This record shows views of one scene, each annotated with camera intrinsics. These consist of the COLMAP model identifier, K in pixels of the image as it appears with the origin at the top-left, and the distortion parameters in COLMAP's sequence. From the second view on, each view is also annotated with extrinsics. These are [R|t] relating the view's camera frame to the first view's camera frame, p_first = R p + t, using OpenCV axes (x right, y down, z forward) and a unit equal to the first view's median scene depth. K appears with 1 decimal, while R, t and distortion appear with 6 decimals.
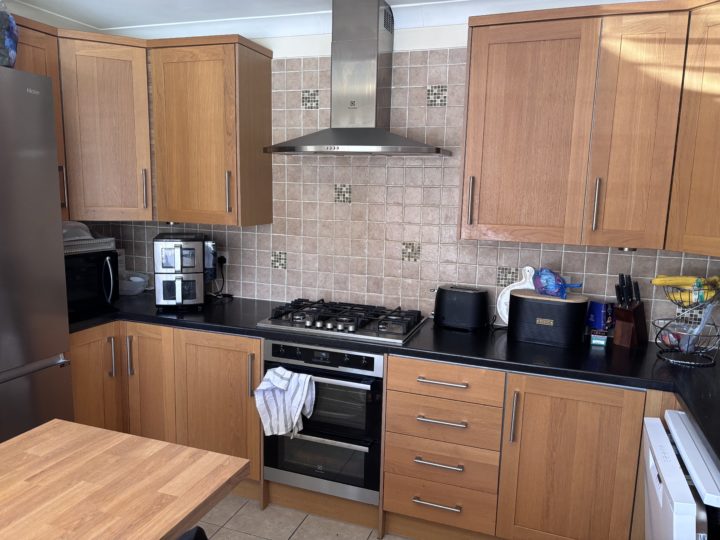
lens RADIAL K [[543.3, 0, 362.2], [0, 543.3, 271.1], [0, 0, 1]] dist [0.023967, -0.021352]
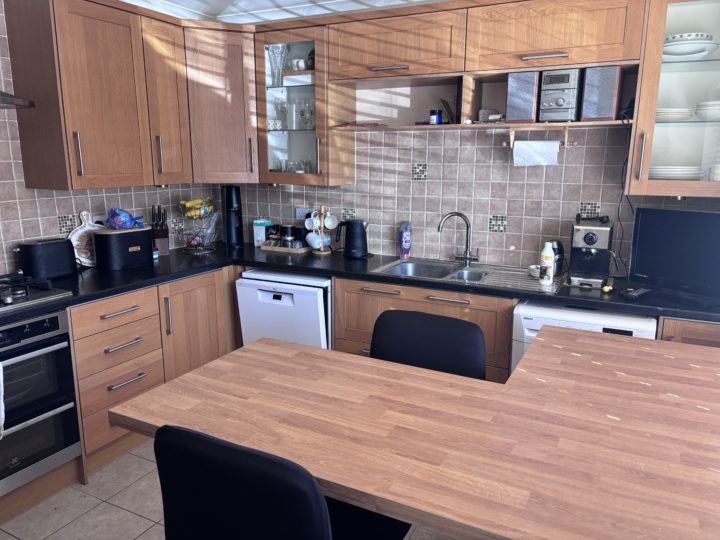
lens RADIAL K [[543.3, 0, 362.5], [0, 543.3, 269.9], [0, 0, 1]] dist [0.023967, -0.021352]
pose [[0.131341, -0.231699, 0.963880, -0.959441], [0.152272, 0.965480, 0.211334, -0.055366], [-0.979573, 0.119015, 0.162088, 0.310298]]
